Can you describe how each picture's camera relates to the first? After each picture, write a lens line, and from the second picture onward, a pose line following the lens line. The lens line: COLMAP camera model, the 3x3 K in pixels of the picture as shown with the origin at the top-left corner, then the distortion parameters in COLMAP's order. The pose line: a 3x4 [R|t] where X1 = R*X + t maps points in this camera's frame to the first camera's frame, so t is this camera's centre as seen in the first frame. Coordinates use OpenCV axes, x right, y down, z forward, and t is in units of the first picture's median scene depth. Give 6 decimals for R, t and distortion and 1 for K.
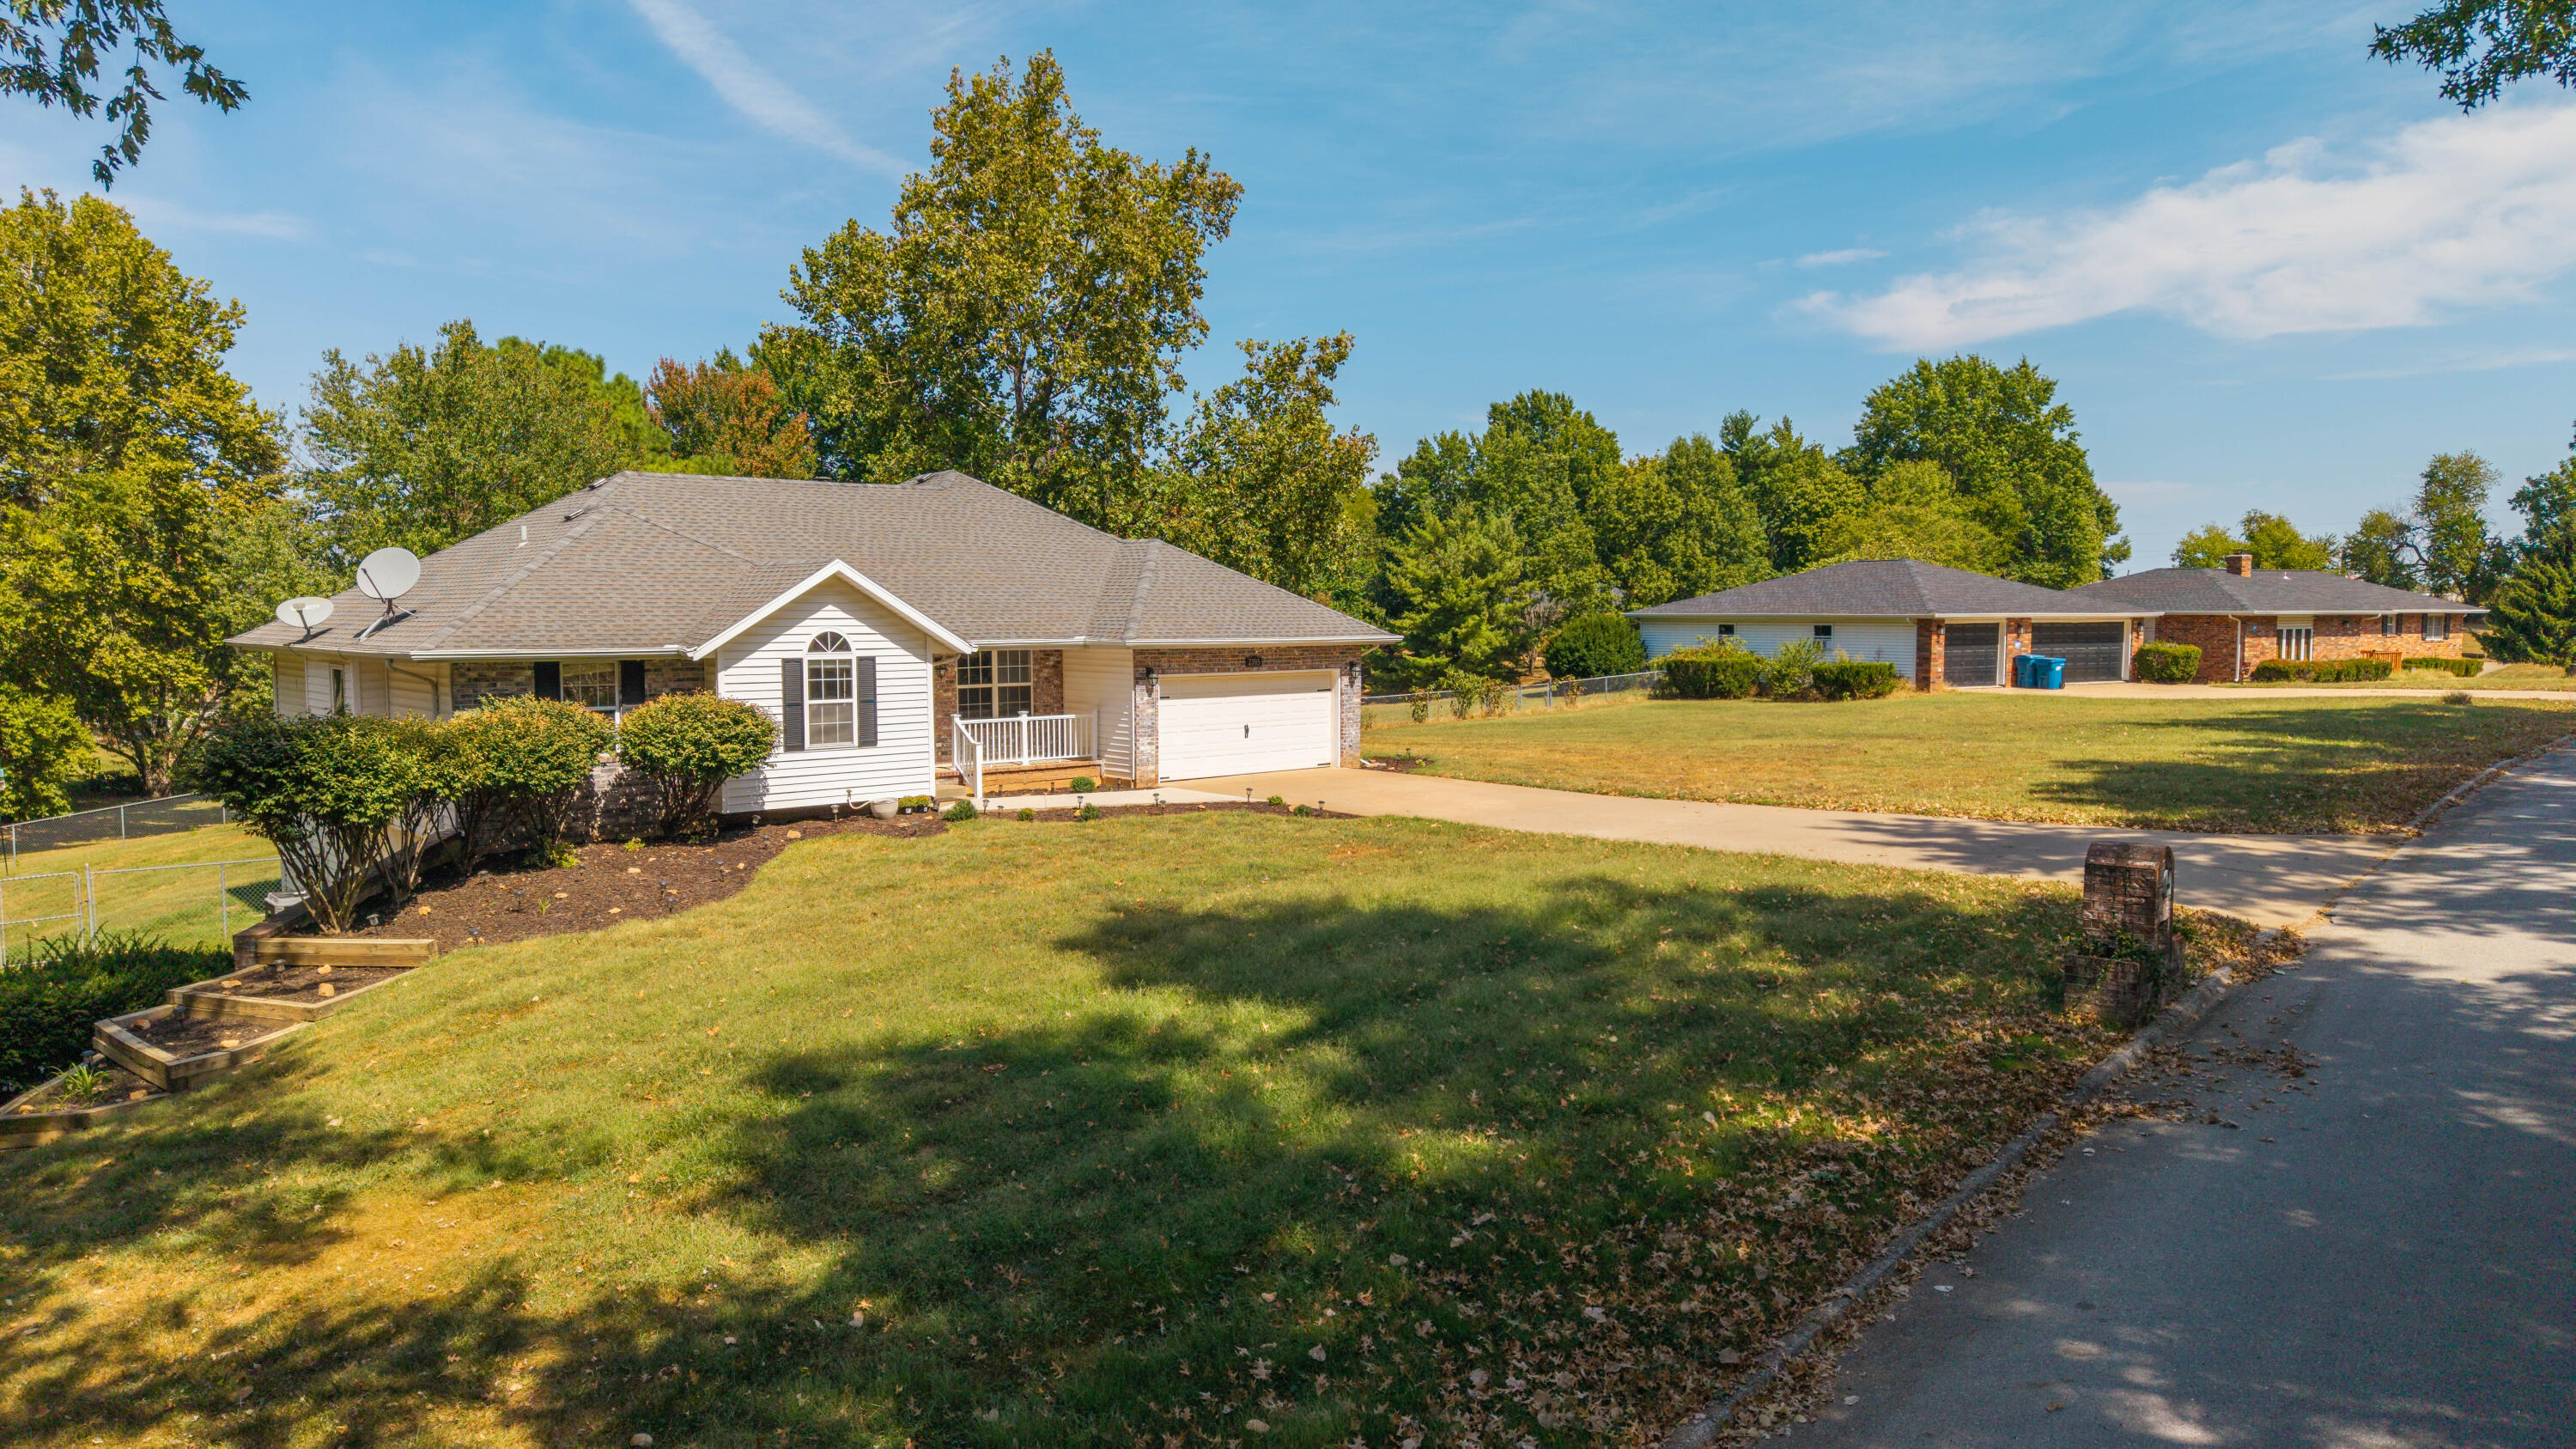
lens RADIAL K [[1738.9, 0, 1288.0], [0, 1738.9, 724.5], [0, 0, 1]] dist [0.188049, -0.344556]
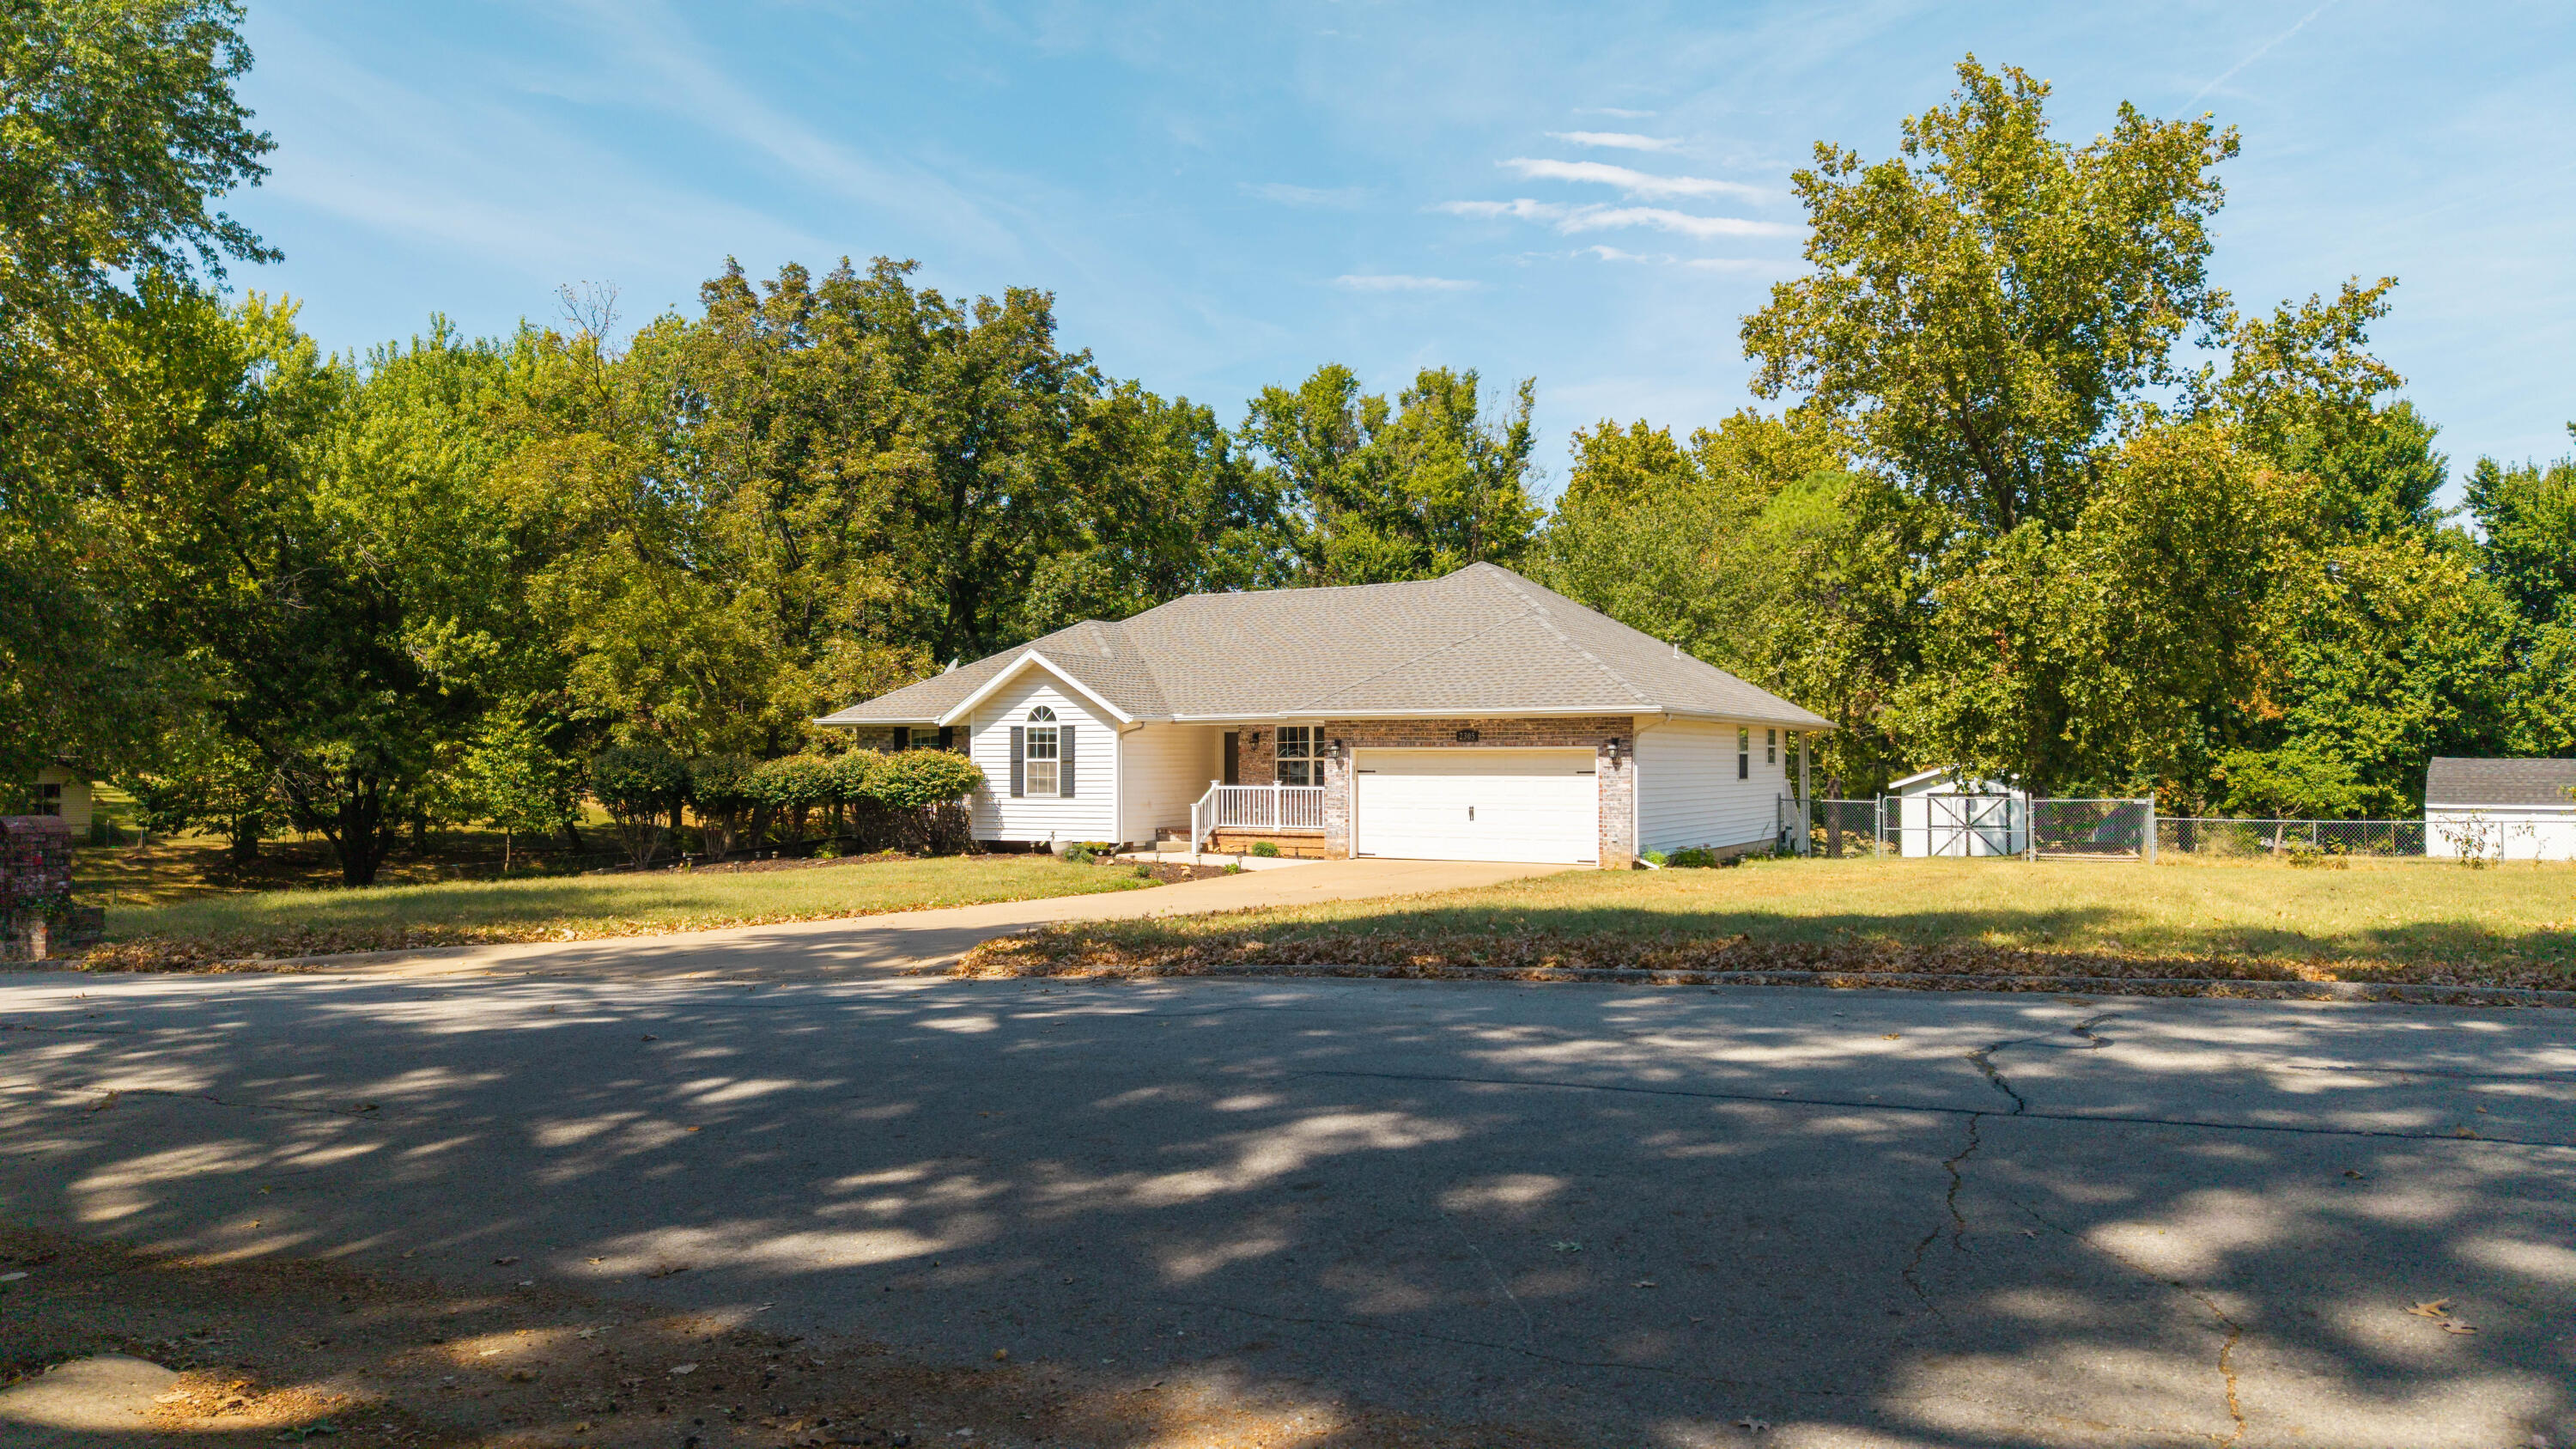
lens RADIAL K [[1738.9, 0, 1288.0], [0, 1738.9, 724.5], [0, 0, 1]] dist [0.188049, -0.344556]
pose [[0.340043, -0.014994, -0.940290, 0.986757], [-0.062993, 0.997264, -0.038683, -0.001313], [0.938298, 0.072385, 0.338168, 0.732203]]
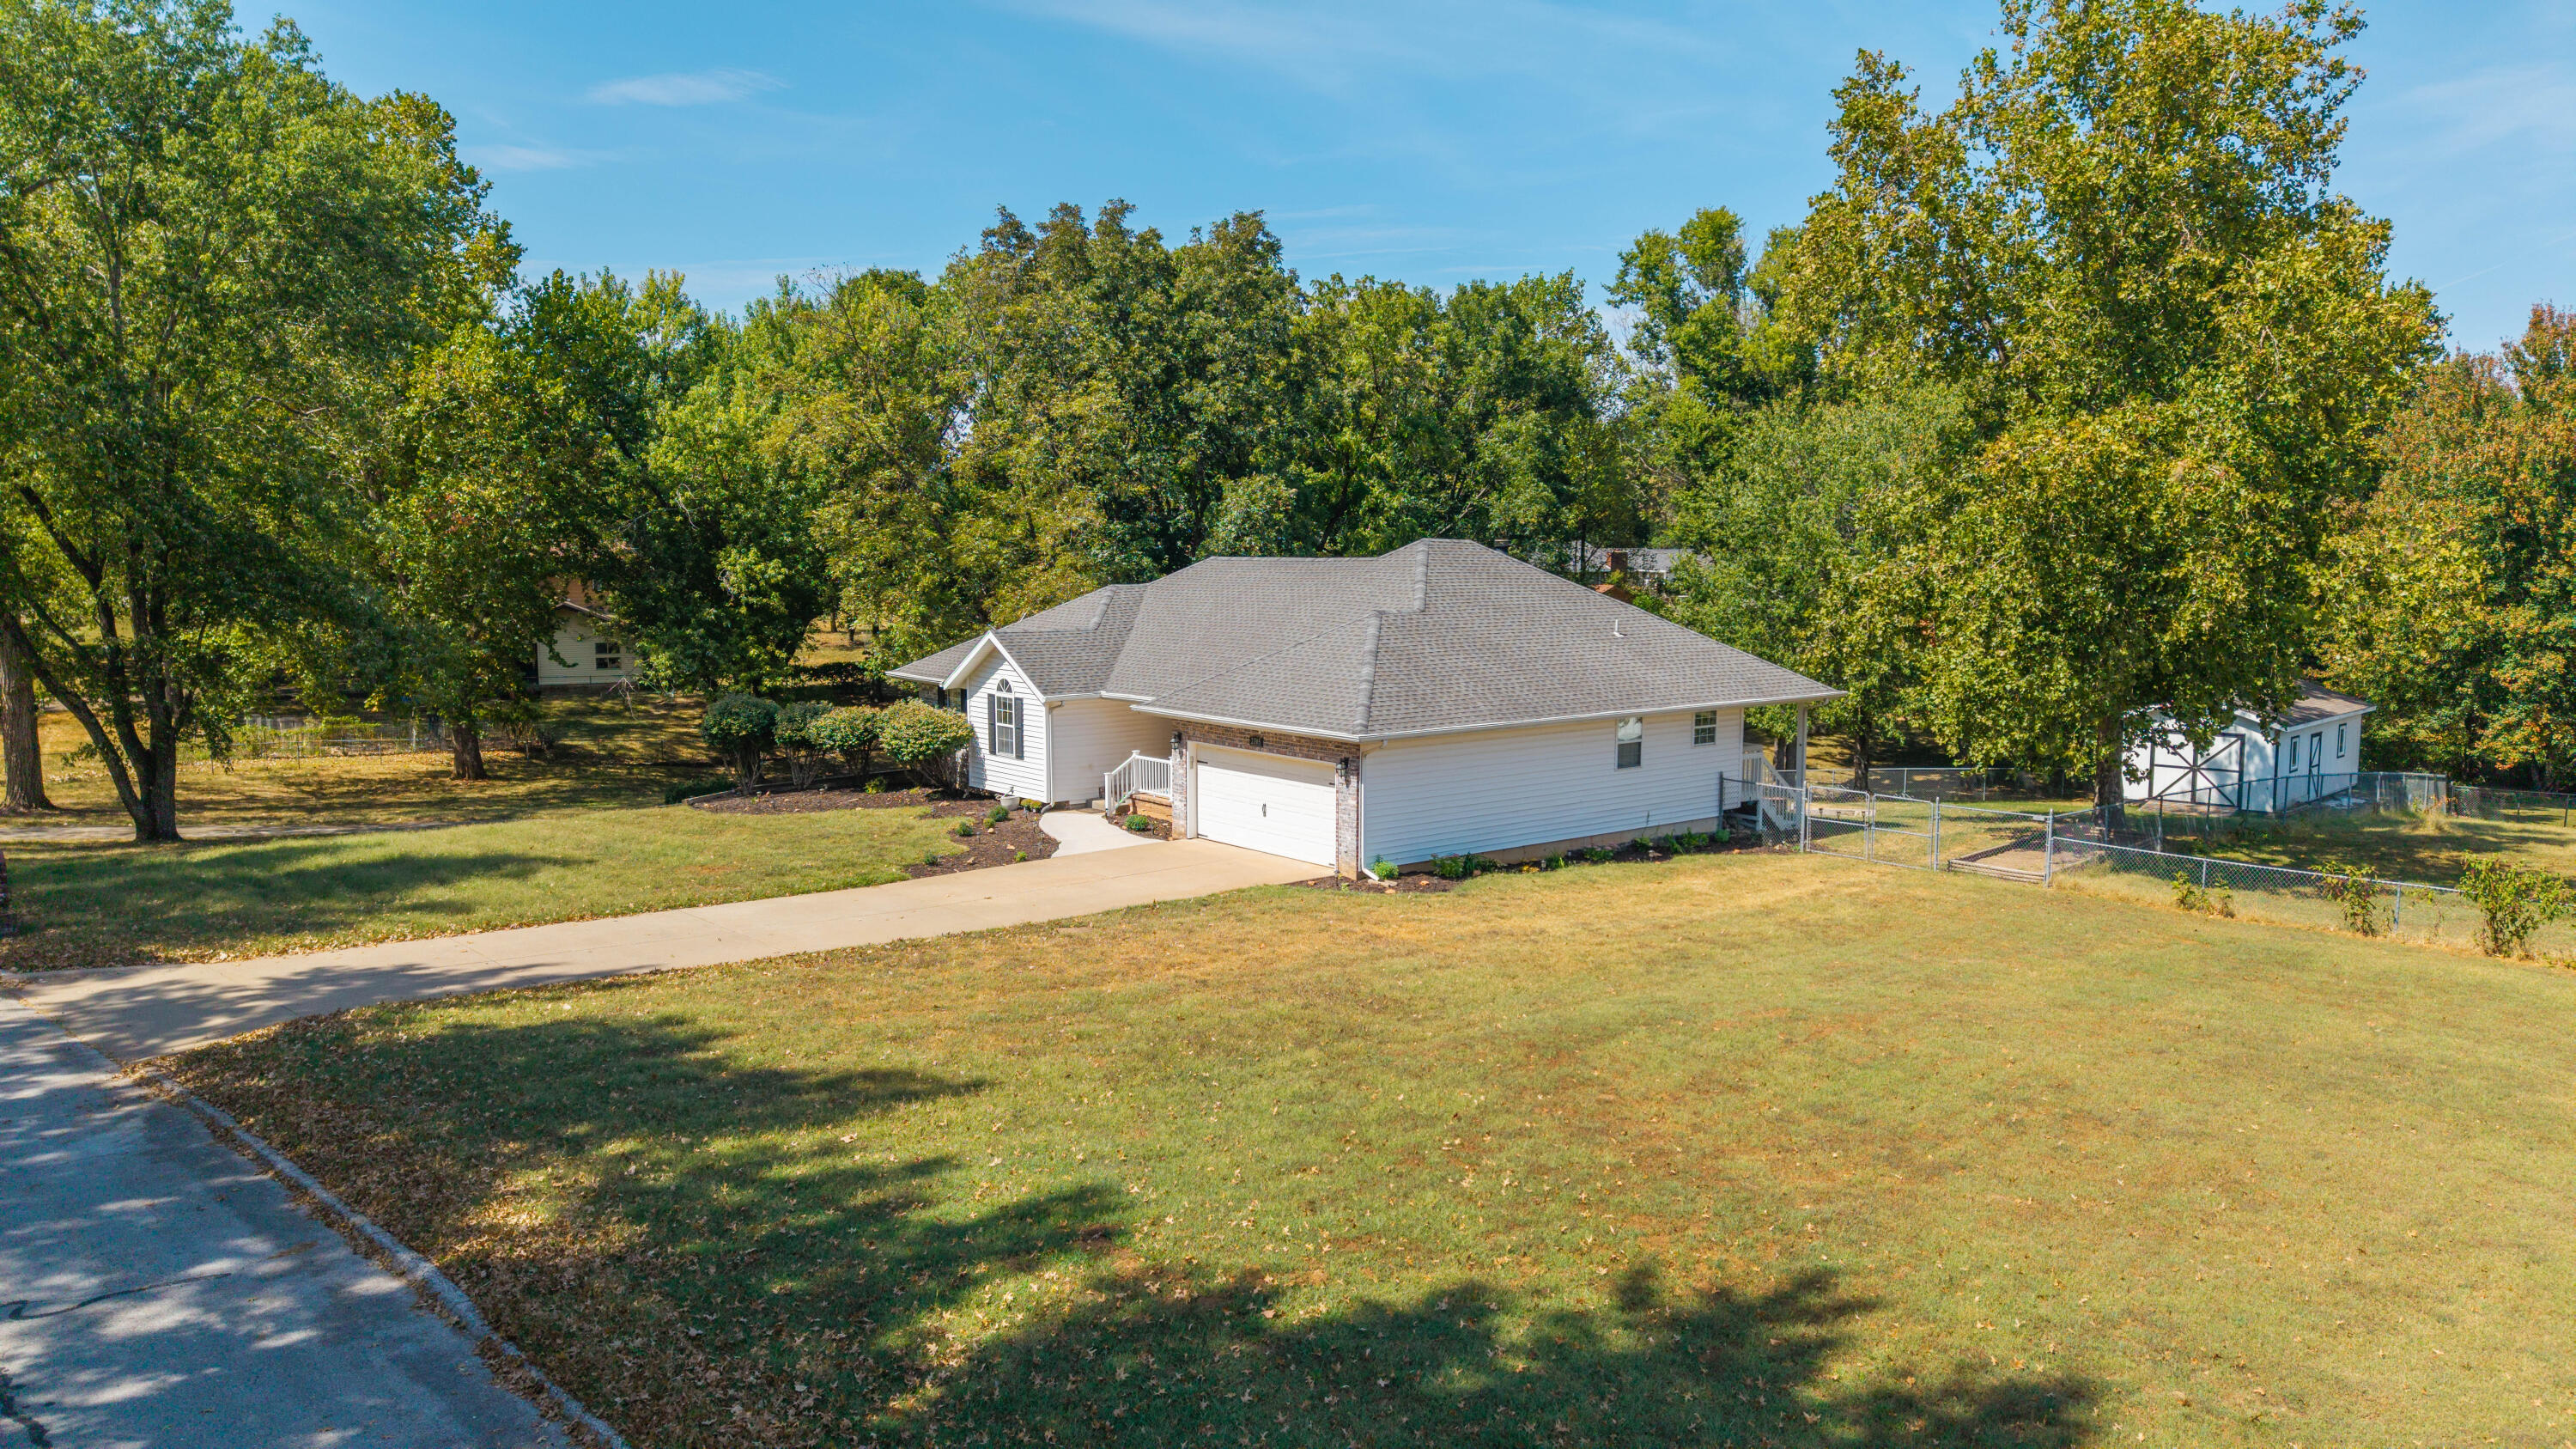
lens RADIAL K [[1738.9, 0, 1288.0], [0, 1738.9, 724.5], [0, 0, 1]] dist [0.188049, -0.344556]
pose [[-0.045463, 0.111664, -0.992705, 1.186790], [-0.067815, 0.991096, 0.114589, -0.198100], [0.996662, 0.072530, -0.037486, 1.285034]]
